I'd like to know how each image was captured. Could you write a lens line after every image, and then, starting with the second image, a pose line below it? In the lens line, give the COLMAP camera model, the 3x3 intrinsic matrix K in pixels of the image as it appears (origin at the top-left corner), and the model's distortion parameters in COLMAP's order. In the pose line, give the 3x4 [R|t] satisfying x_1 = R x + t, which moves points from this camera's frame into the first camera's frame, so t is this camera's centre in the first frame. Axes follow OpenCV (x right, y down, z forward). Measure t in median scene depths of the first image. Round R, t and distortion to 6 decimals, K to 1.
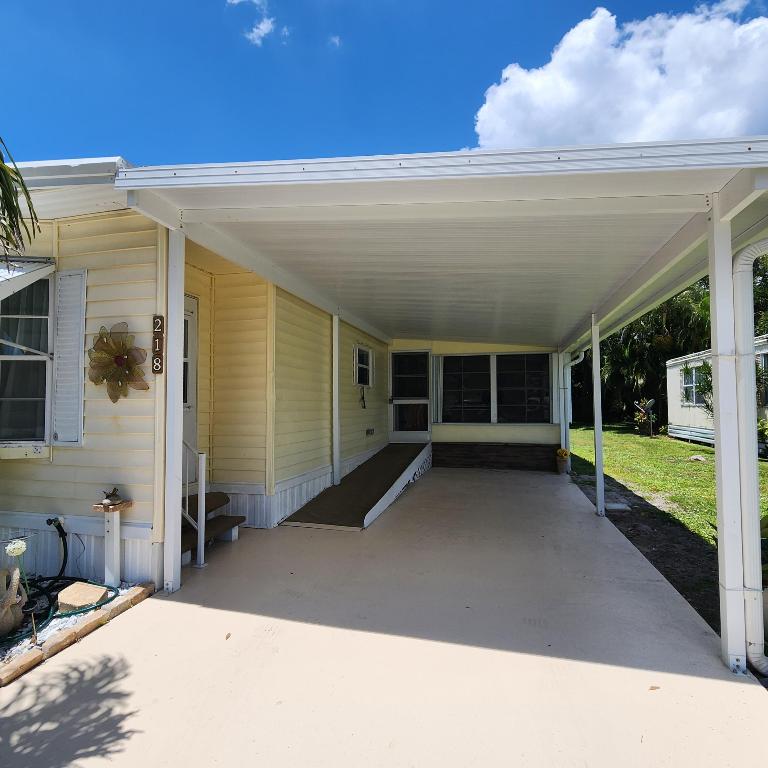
lens RADIAL K [[443.7, 0, 384.0], [0, 443.7, 384.0], [0, 0, 1]] dist [-0.005748, -0.000914]
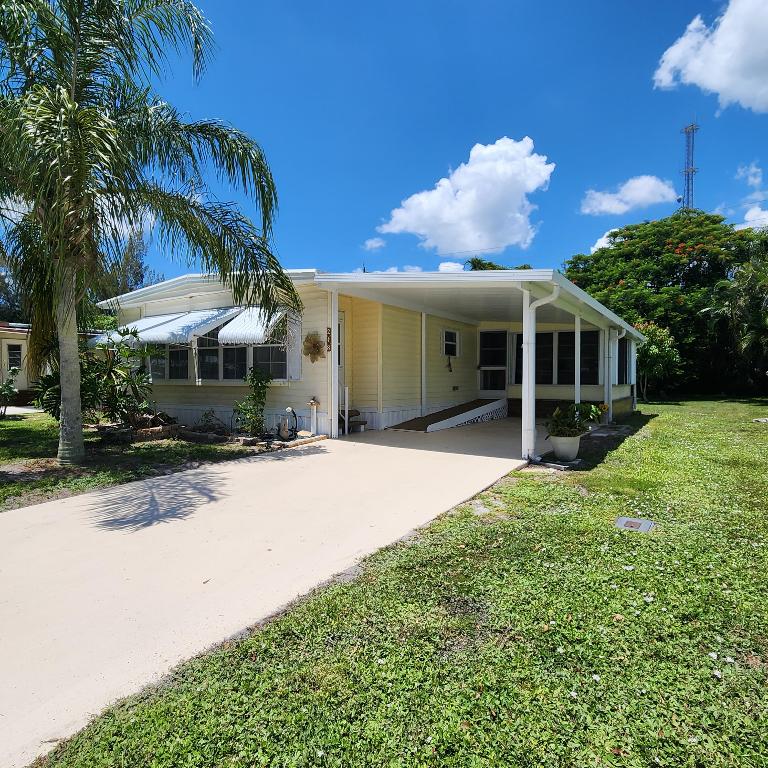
lens RADIAL K [[443.7, 0, 384.0], [0, 443.7, 384.0], [0, 0, 1]] dist [-0.005748, -0.000914]
pose [[0.948783, 0.015533, -0.315545, 0.268527], [0.004547, 0.998016, 0.062799, 0.002171], [0.315895, -0.061018, 0.946830, -0.597415]]
